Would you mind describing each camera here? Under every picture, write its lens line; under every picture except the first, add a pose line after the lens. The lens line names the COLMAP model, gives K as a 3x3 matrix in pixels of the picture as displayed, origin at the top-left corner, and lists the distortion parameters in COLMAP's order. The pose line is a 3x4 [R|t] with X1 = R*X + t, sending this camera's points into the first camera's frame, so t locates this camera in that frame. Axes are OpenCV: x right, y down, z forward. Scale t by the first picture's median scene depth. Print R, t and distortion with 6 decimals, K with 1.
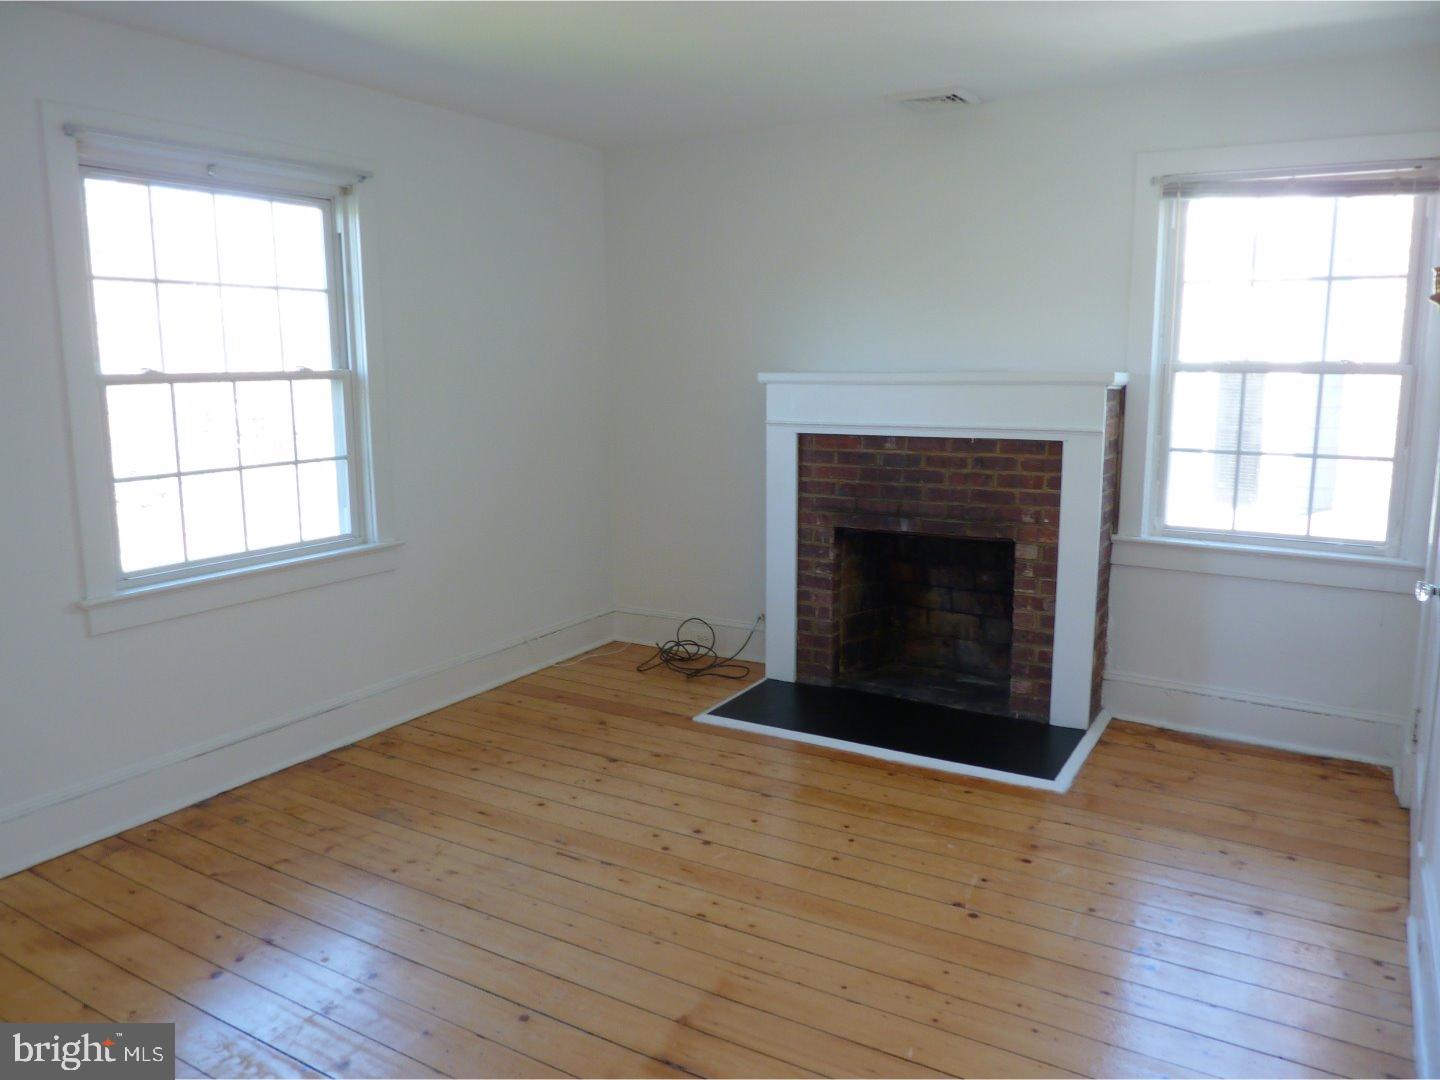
lens RADIAL K [[1072.3, 0, 715.1], [0, 1072.3, 541.9], [0, 0, 1]] dist [-0.021409, -0.017214]
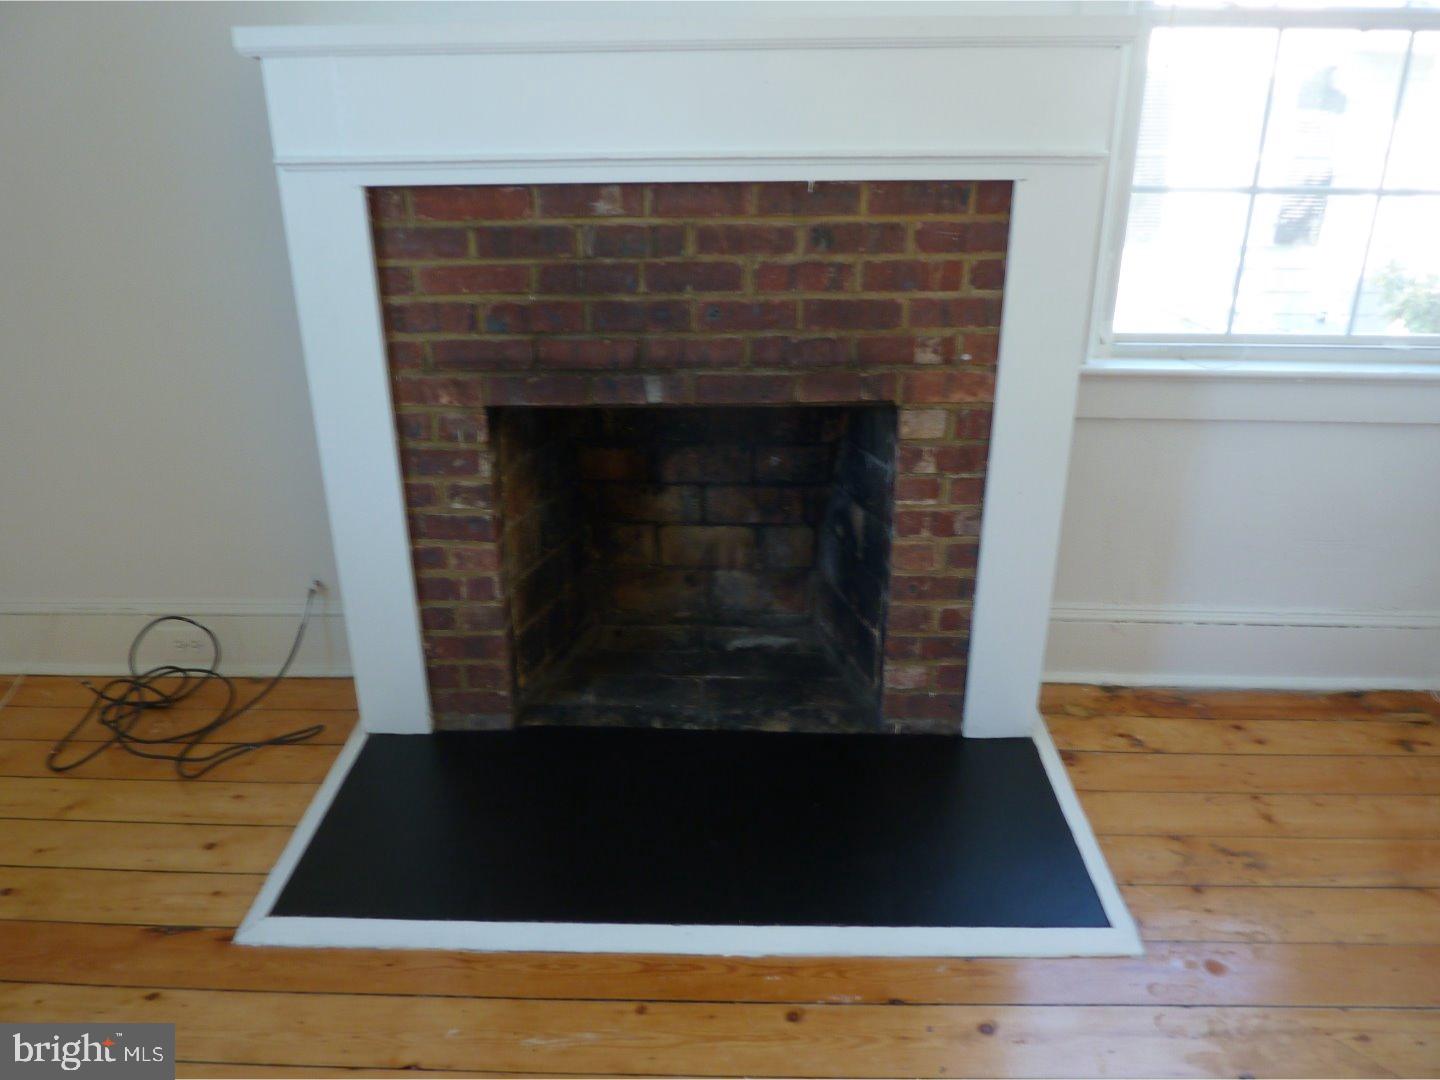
lens RADIAL K [[1072.3, 0, 721.2], [0, 1072.3, 533.2], [0, 0, 1]] dist [-0.021409, -0.017214]
pose [[0.869064, -0.191621, 0.456080, -0.014829], [0.085012, 0.966067, 0.243899, -0.064119], [-0.487340, -0.173191, 0.855865, 0.587776]]
